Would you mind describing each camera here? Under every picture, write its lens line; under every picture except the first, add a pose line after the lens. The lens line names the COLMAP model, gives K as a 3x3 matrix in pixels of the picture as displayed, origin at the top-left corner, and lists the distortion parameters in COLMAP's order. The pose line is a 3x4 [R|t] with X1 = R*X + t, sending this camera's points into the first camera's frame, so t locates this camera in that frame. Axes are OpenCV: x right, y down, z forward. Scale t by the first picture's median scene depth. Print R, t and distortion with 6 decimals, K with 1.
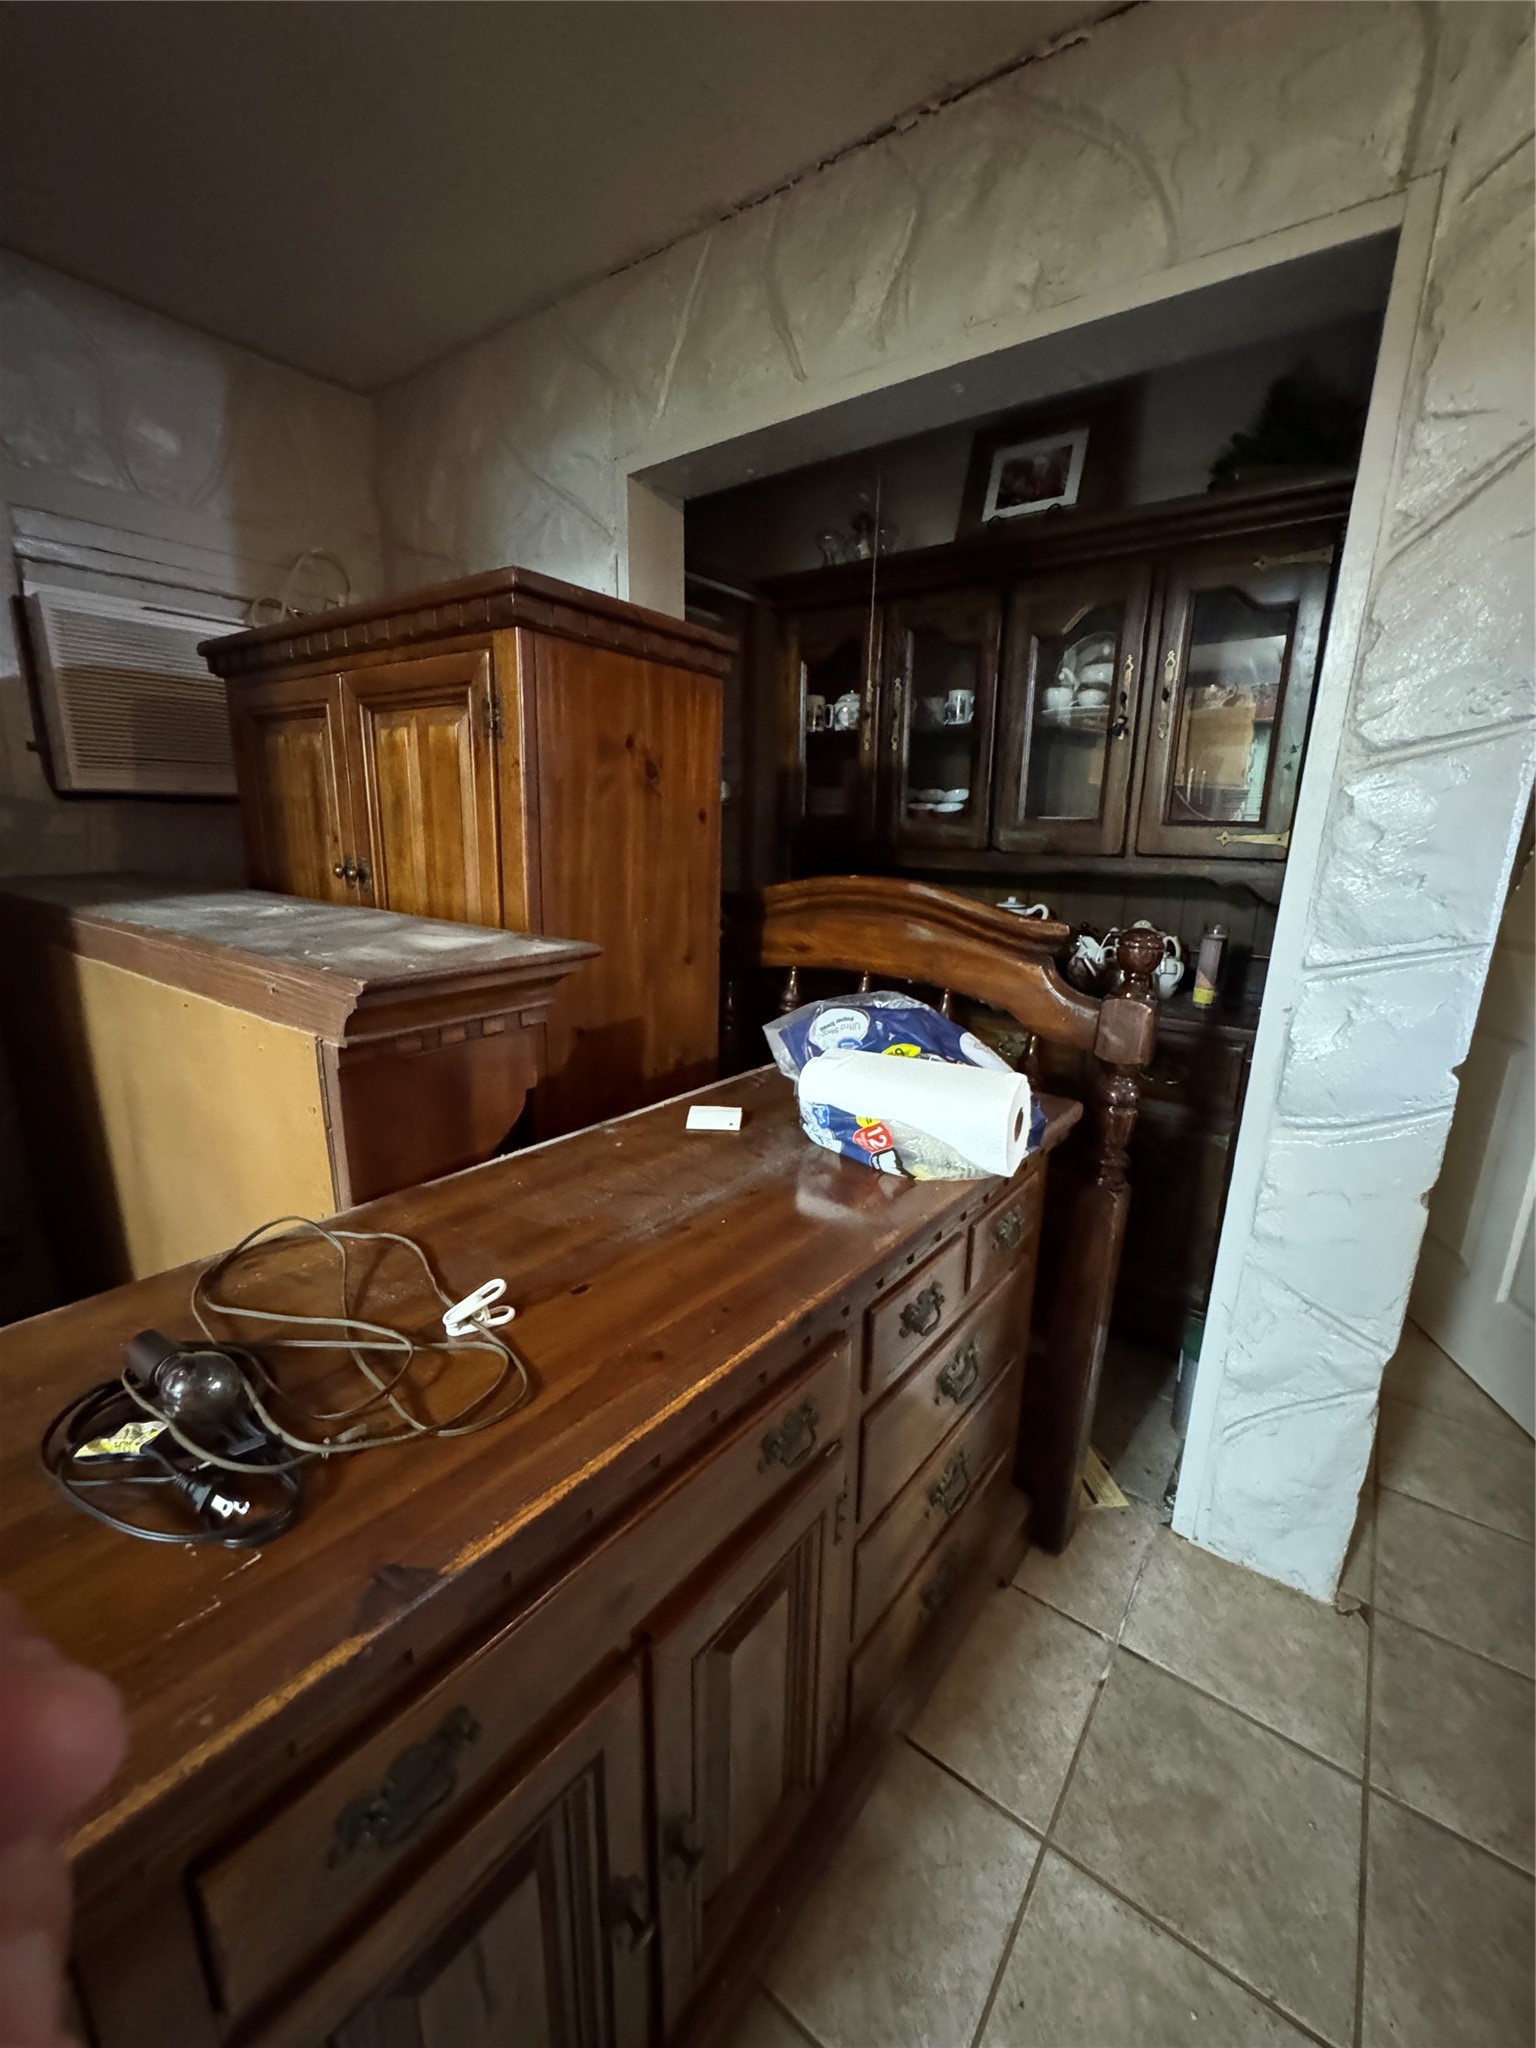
lens RADIAL K [[822.0, 0, 771.6], [0, 822.0, 1023.4], [0, 0, 1]] dist [-0.003687, 0.000261]
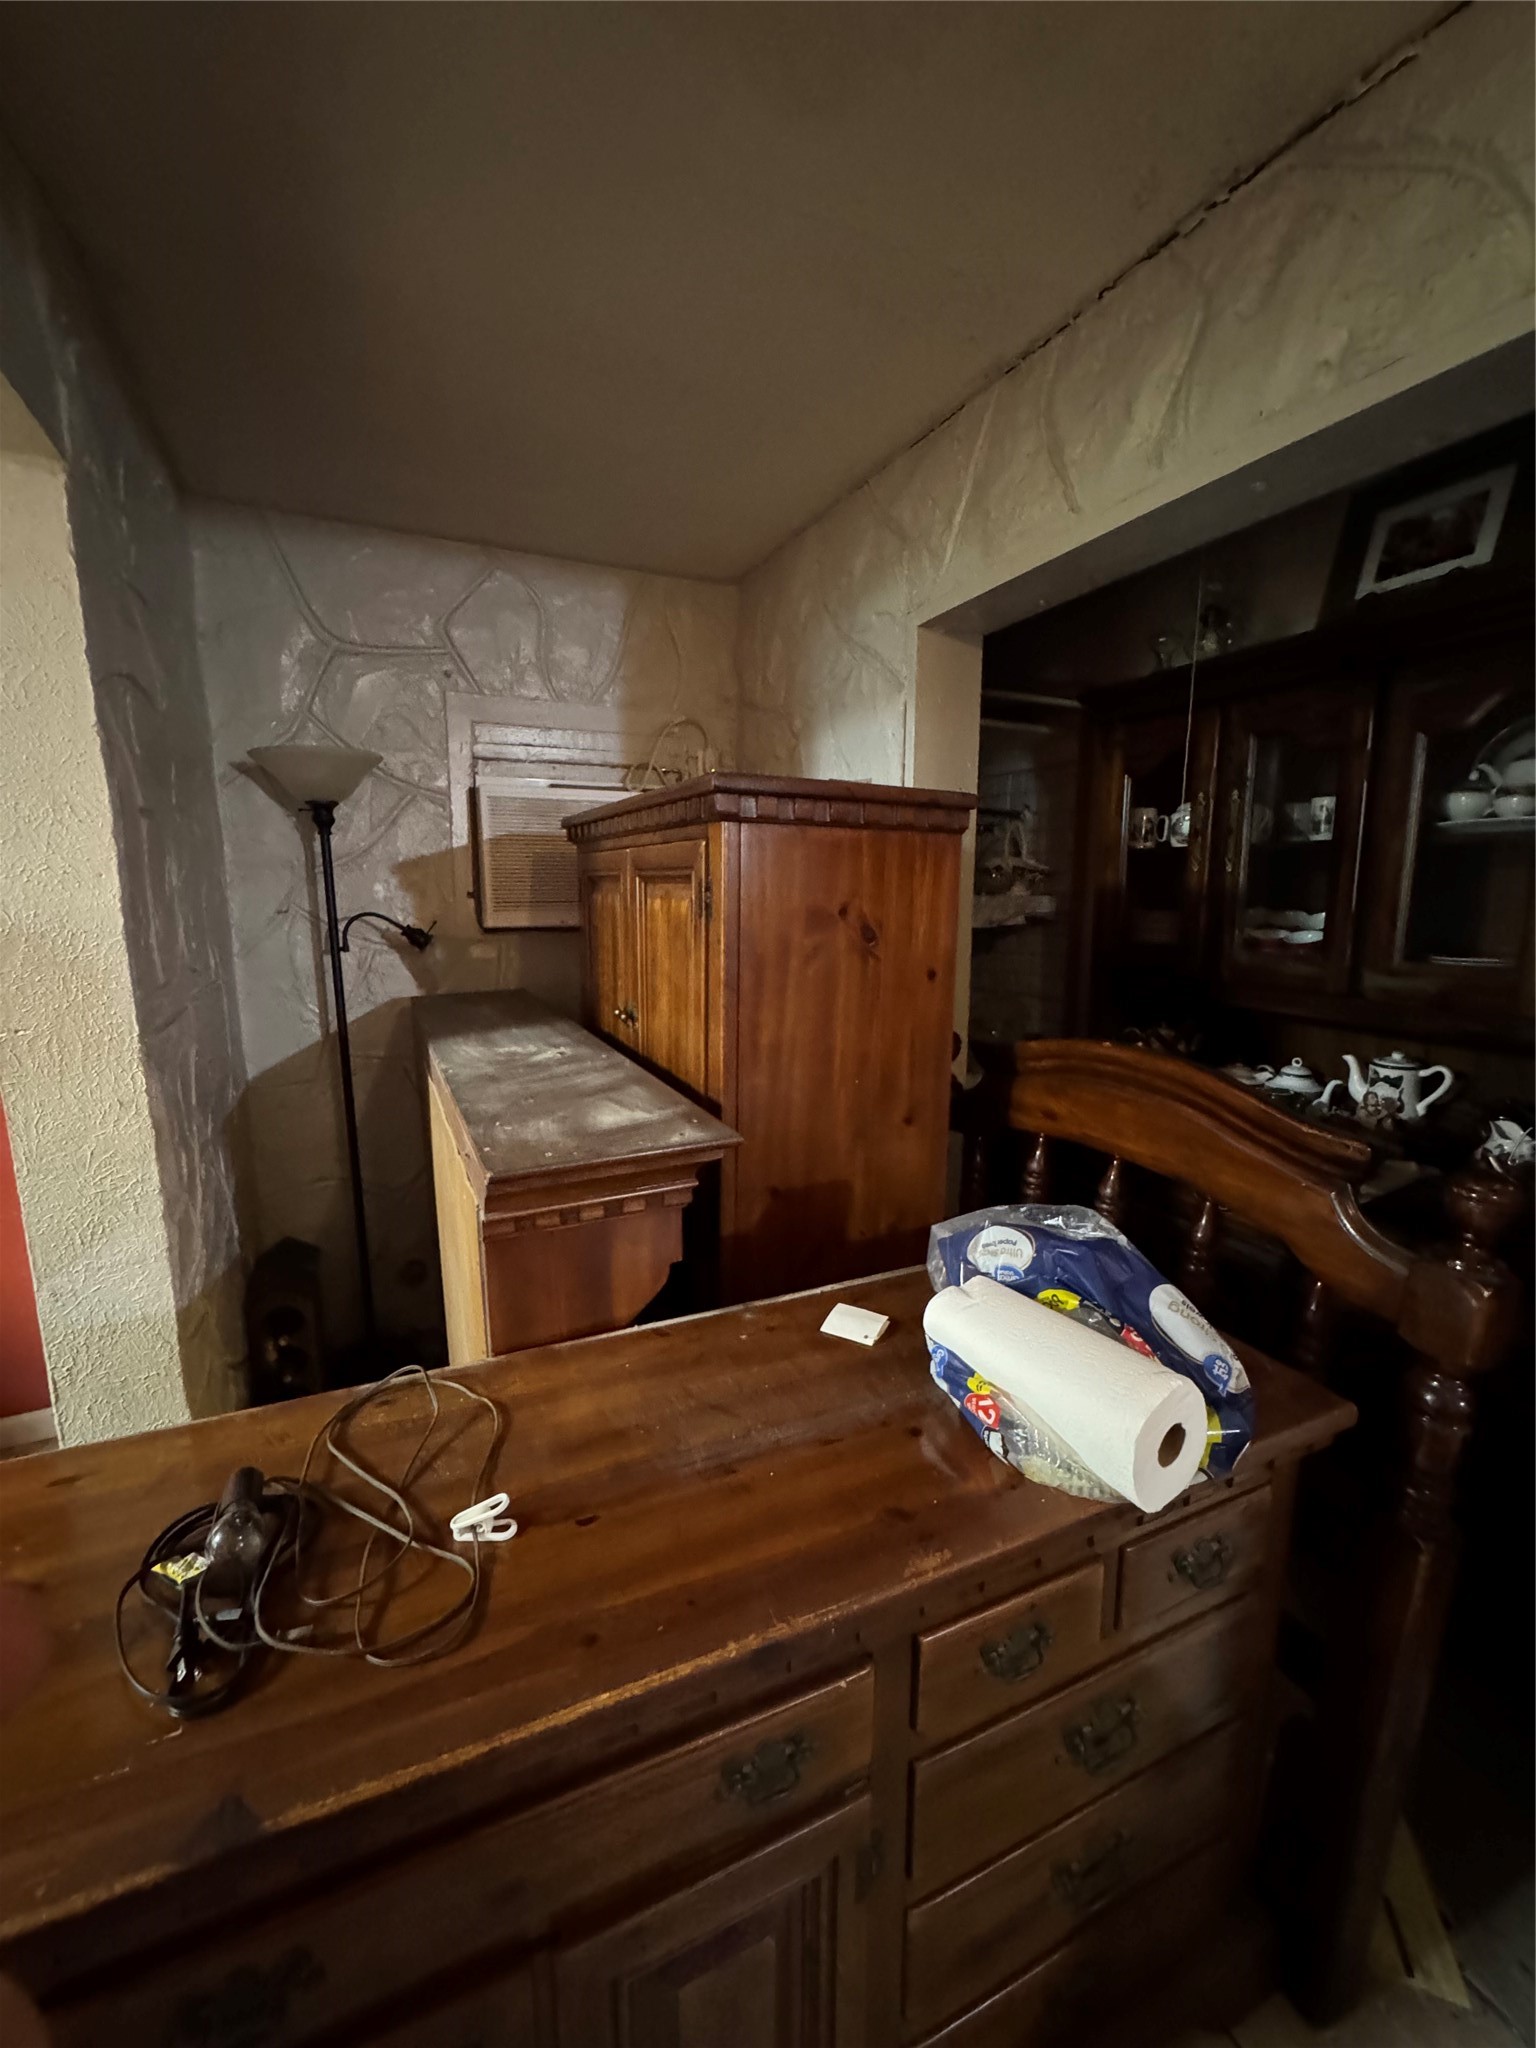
lens RADIAL K [[822.0, 0, 766.9], [0, 822.0, 1025.9], [0, 0, 1]] dist [-0.003687, 0.000261]
pose [[0.883942, 0.059548, -0.463789, 0.212602], [-0.096534, 0.993731, -0.056397, -0.132659], [0.457523, 0.094623, 0.884149, 0.080630]]
